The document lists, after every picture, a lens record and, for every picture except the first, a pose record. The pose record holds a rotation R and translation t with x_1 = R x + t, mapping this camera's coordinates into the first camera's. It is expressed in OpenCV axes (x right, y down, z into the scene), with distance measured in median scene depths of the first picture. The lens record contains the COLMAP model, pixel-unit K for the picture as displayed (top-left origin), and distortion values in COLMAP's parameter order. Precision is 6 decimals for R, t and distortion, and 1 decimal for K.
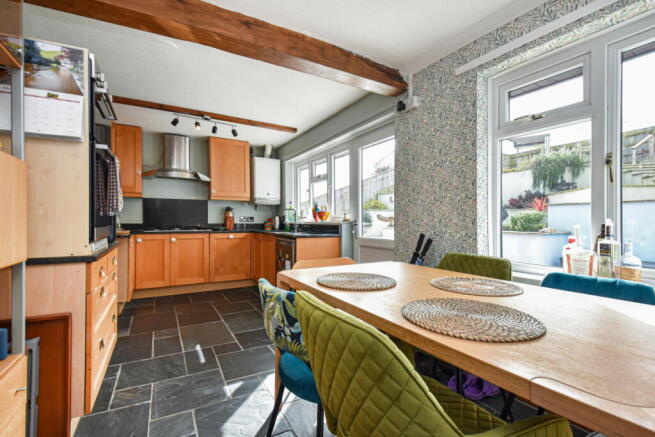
lens RADIAL K [[321.4, 0, 347.0], [0, 321.4, 230.0], [0, 0, 1]] dist [-0.010237, -0.005617]
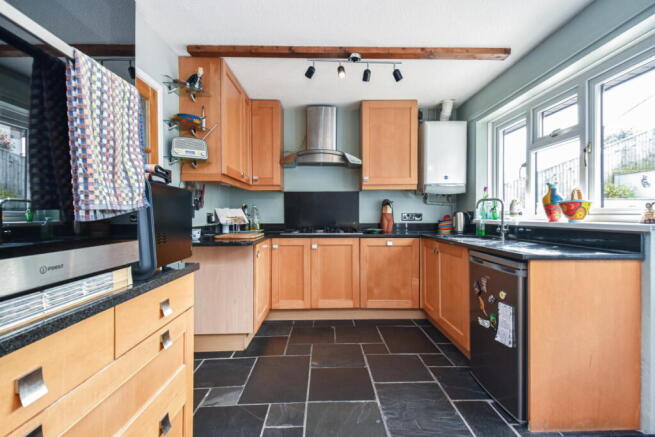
lens RADIAL K [[328.8, 0, 327.1], [0, 328.8, 220.5], [0, 0, 1]] dist [0.010788, -0.000343]
pose [[0.864868, -0.000736, -0.501999, -0.131342], [-0.006427, 0.999901, -0.012538, -0.018080], [0.501959, 0.014070, 0.864777, 0.341365]]
